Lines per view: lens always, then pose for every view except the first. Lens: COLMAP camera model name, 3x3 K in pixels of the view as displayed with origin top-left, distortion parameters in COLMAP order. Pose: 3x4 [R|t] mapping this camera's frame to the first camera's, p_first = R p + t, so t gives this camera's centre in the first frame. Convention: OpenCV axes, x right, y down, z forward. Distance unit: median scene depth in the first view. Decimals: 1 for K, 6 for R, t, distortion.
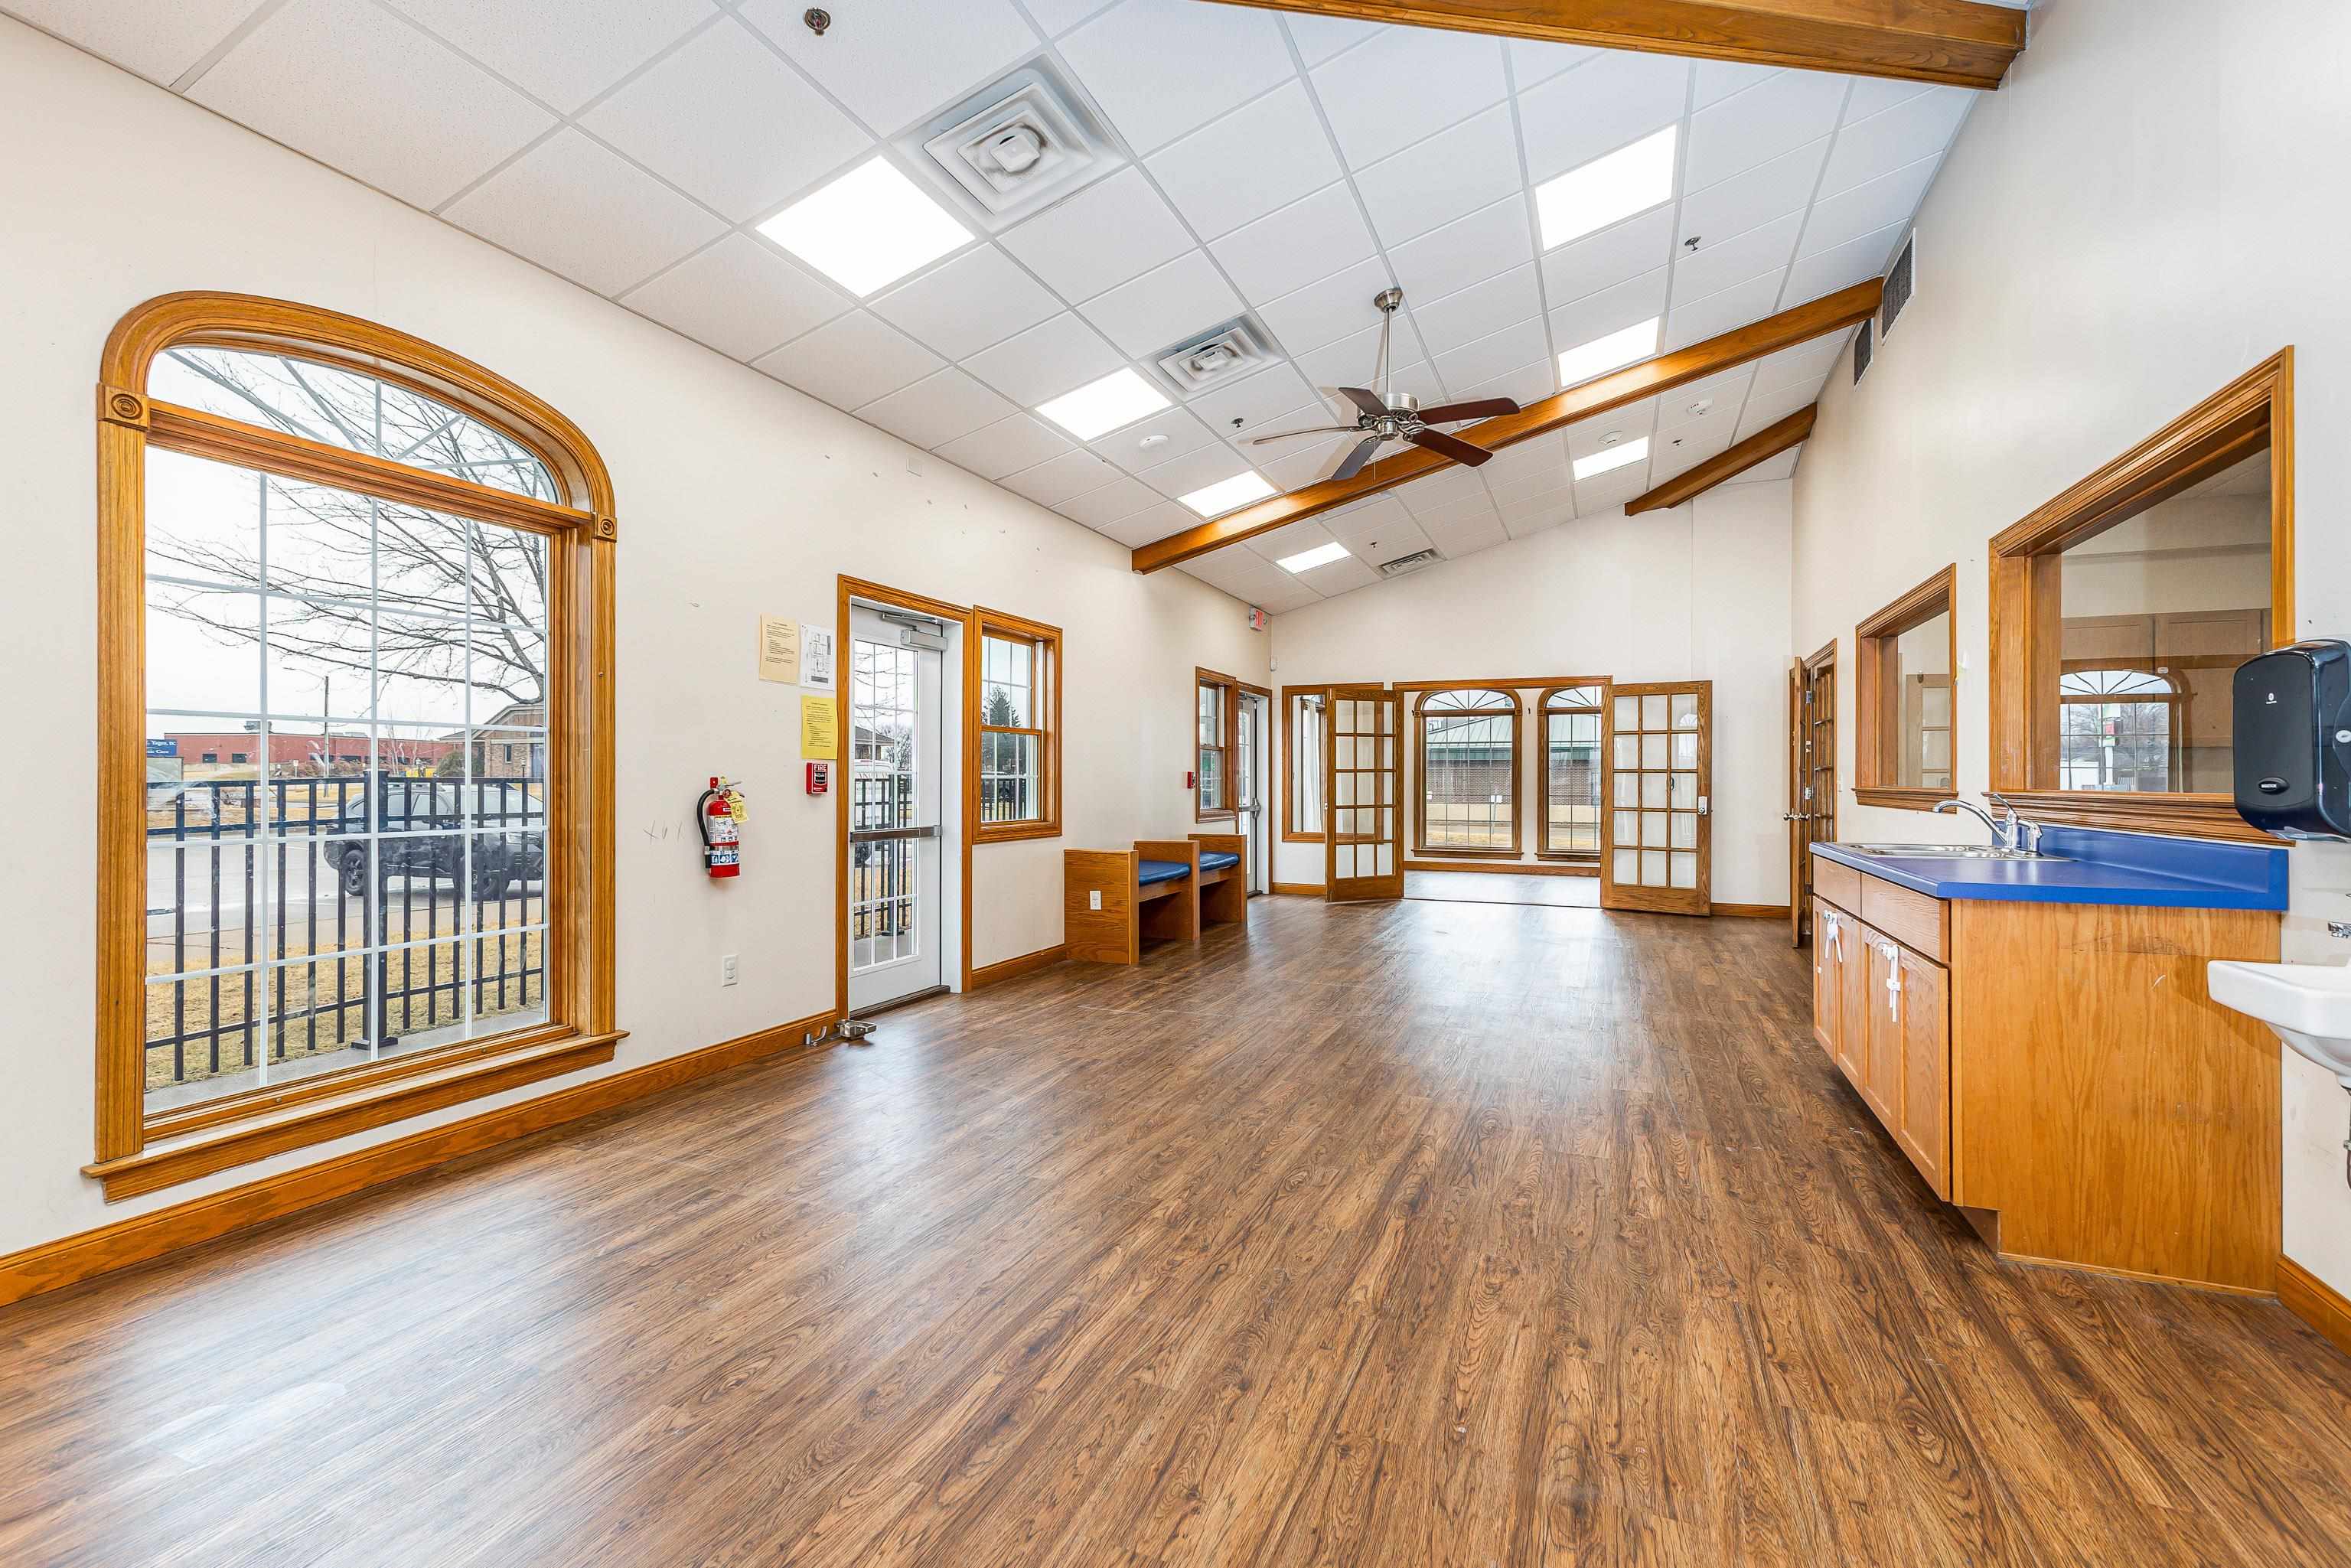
lens RADIAL K [[1039.9, 0, 1181.9], [0, 1039.9, 778.5], [0, 0, 1]] dist [0.015078, -0.005928]
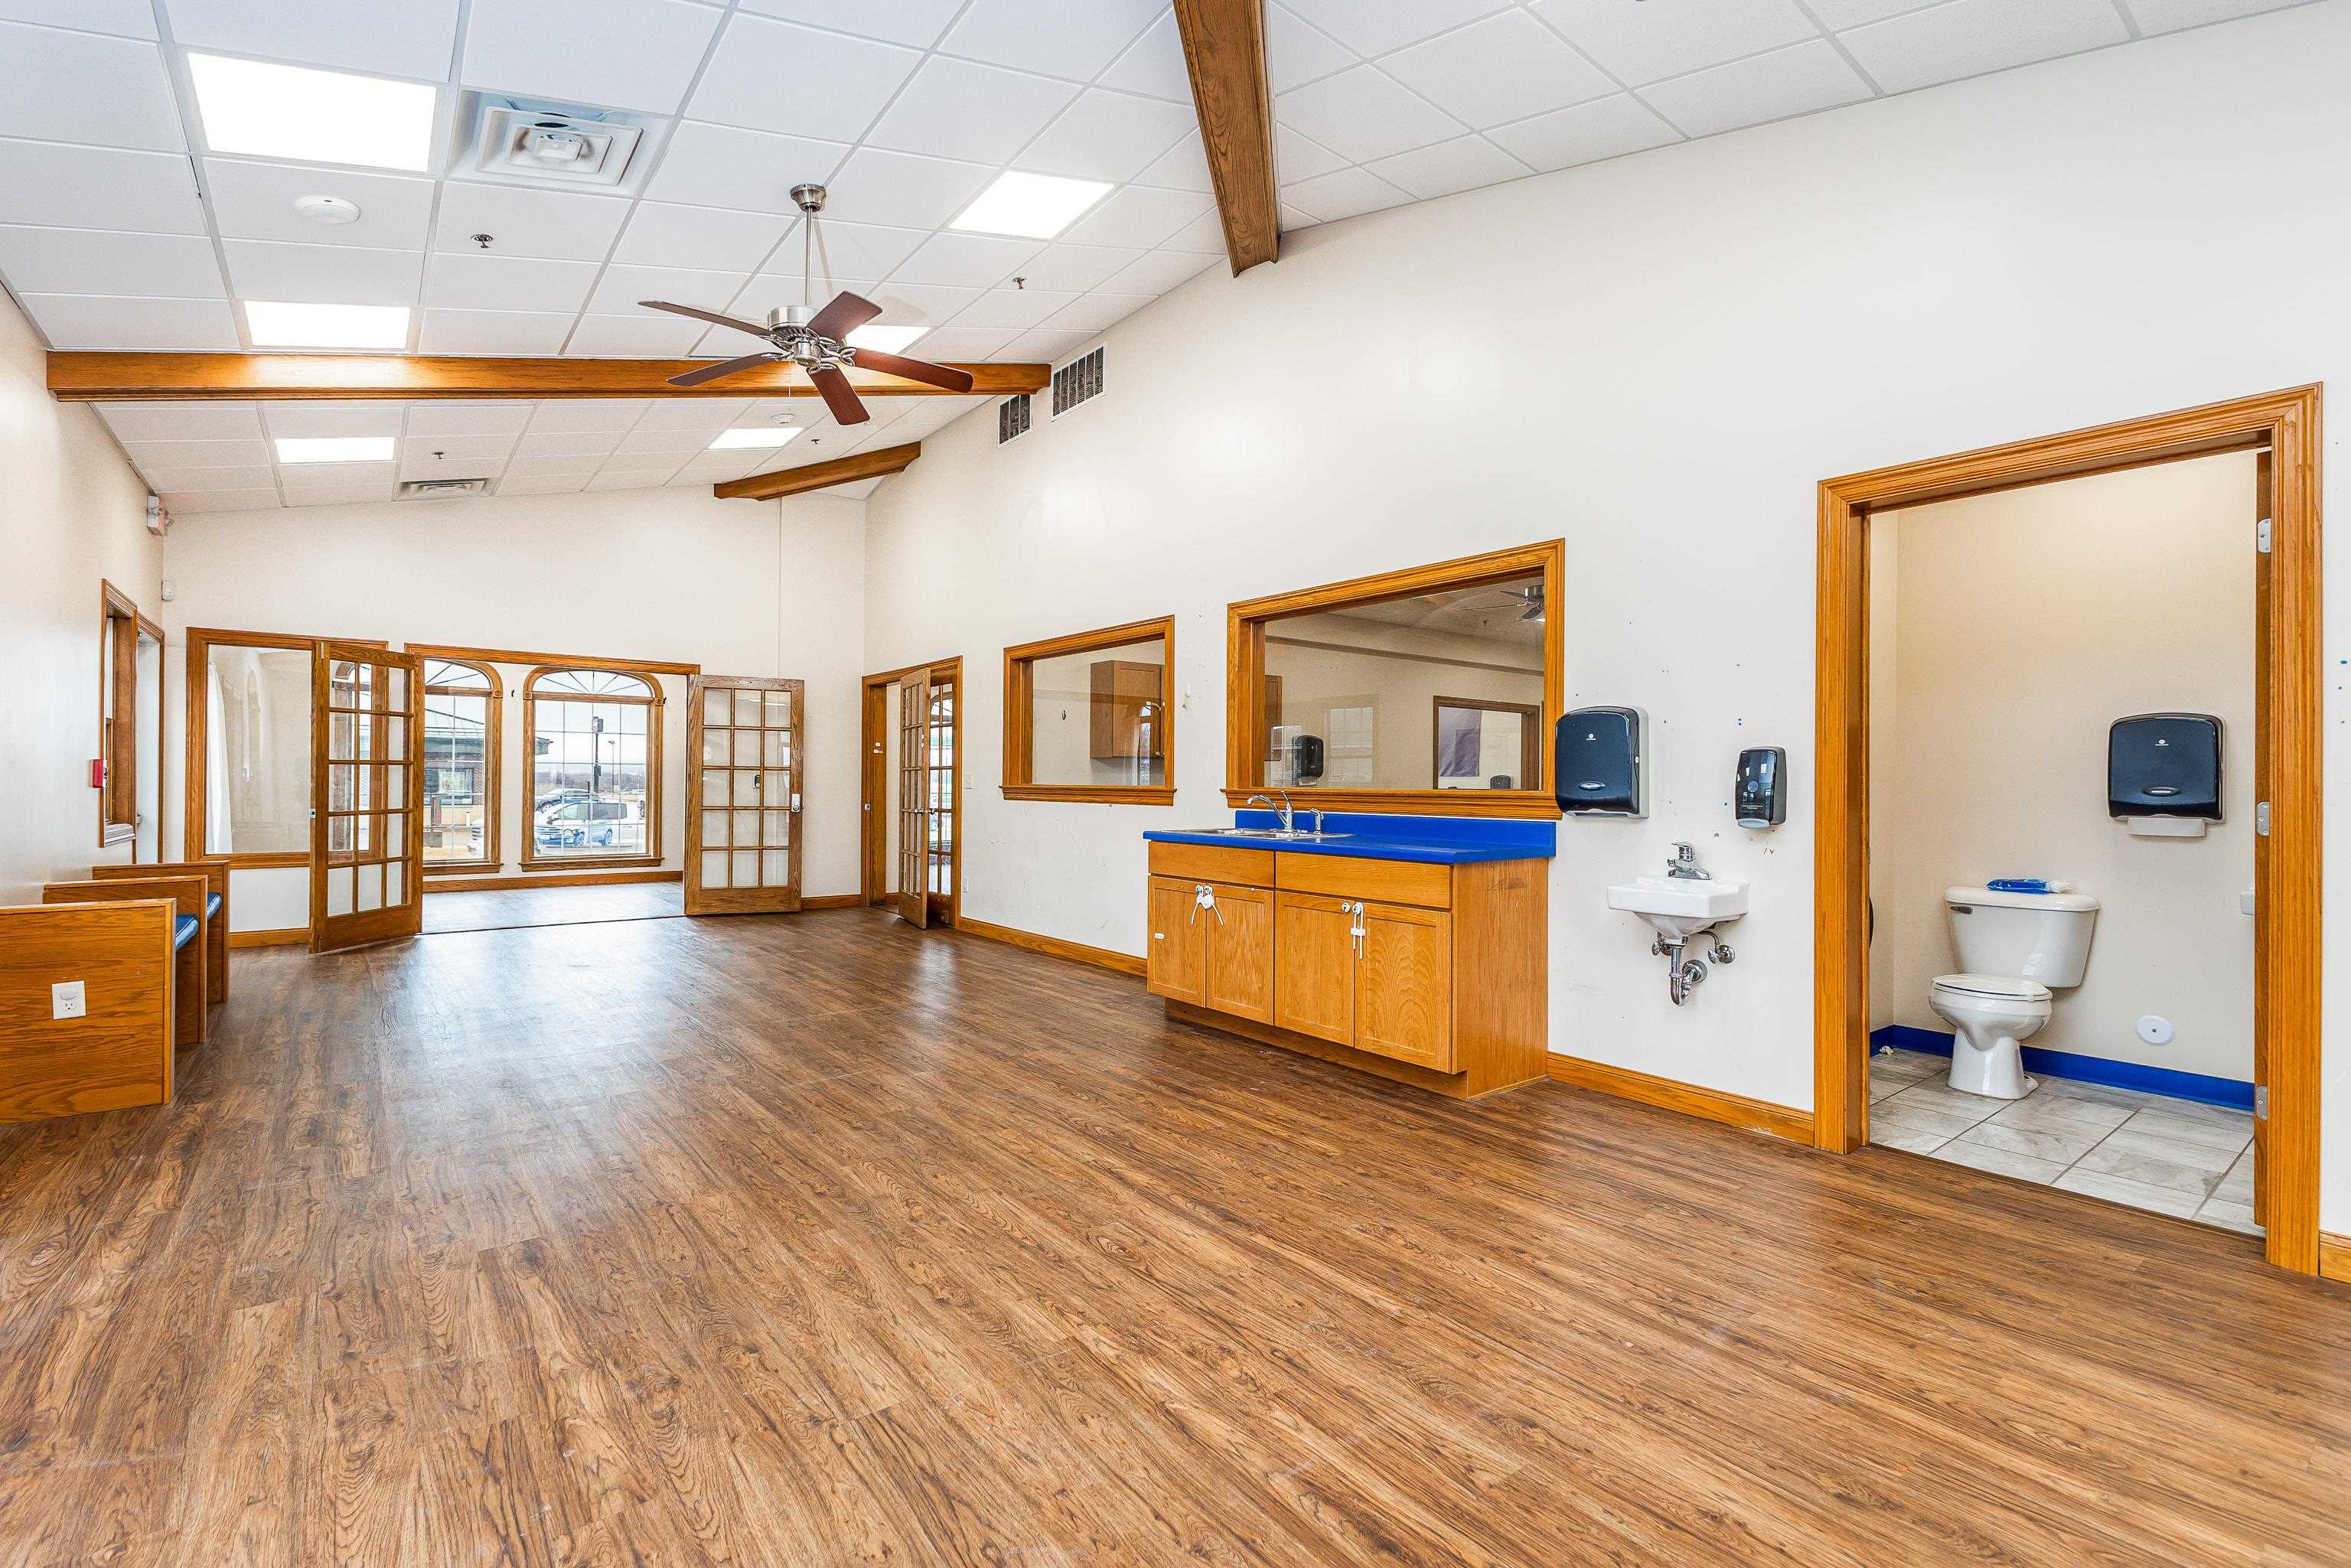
lens RADIAL K [[1039.9, 0, 1181.9], [0, 1039.9, 778.5], [0, 0, 1]] dist [0.015078, -0.005928]
pose [[0.486770, 0.004815, 0.873517, -0.563059], [-0.007162, 0.999973, -0.001521, 0.002318], [-0.873501, -0.005516, 0.486792, 0.500054]]
